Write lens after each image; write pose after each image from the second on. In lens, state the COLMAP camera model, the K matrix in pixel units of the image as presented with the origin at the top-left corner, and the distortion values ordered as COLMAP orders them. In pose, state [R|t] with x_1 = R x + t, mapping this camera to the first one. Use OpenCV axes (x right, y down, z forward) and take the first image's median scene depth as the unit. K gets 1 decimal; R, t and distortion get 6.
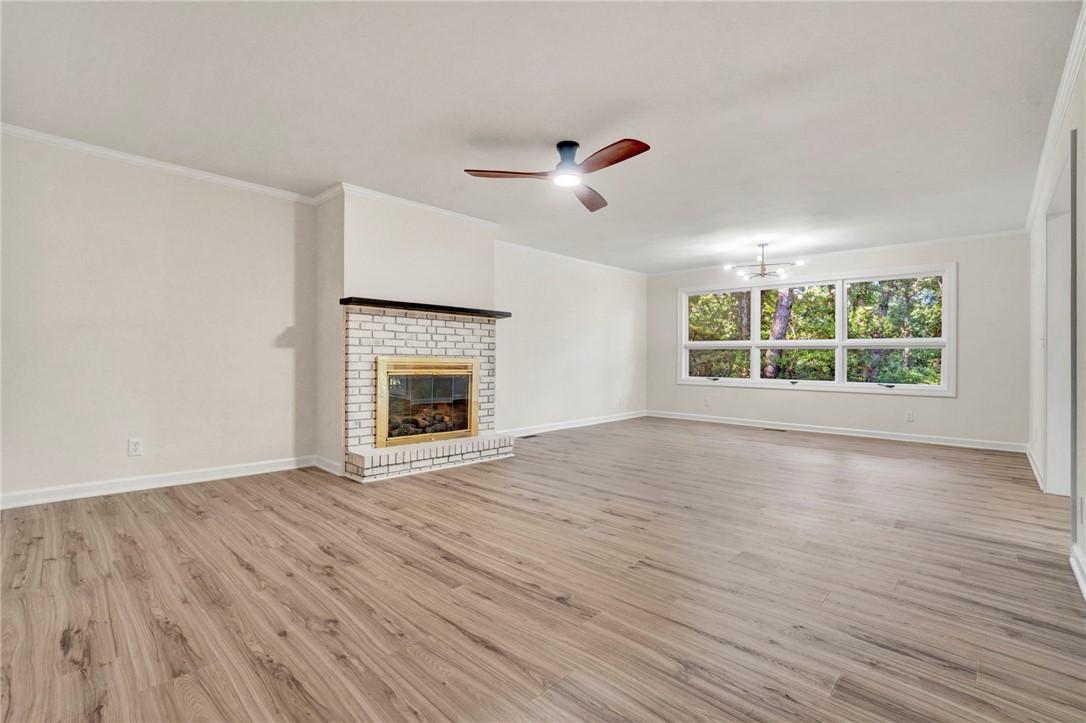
lens RADIAL K [[474.2, 0, 541.2], [0, 474.2, 369.5], [0, 0, 1]] dist [-0.007100, 0.008788]
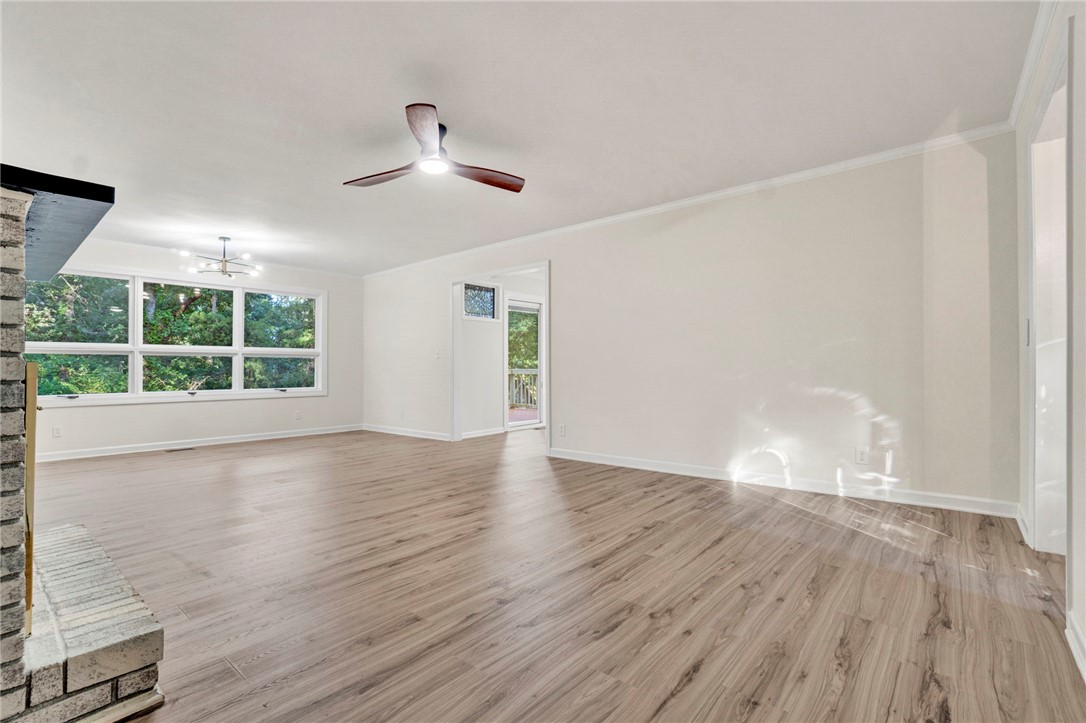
lens RADIAL K [[474.2, 0, 539.0], [0, 474.2, 360.1], [0, 0, 1]] dist [-0.007100, 0.008788]
pose [[-0.039477, 0.024899, 0.998910, -0.912072], [0.012475, 0.999624, -0.024424, -0.010099], [-0.999143, 0.011497, -0.039773, 0.871640]]
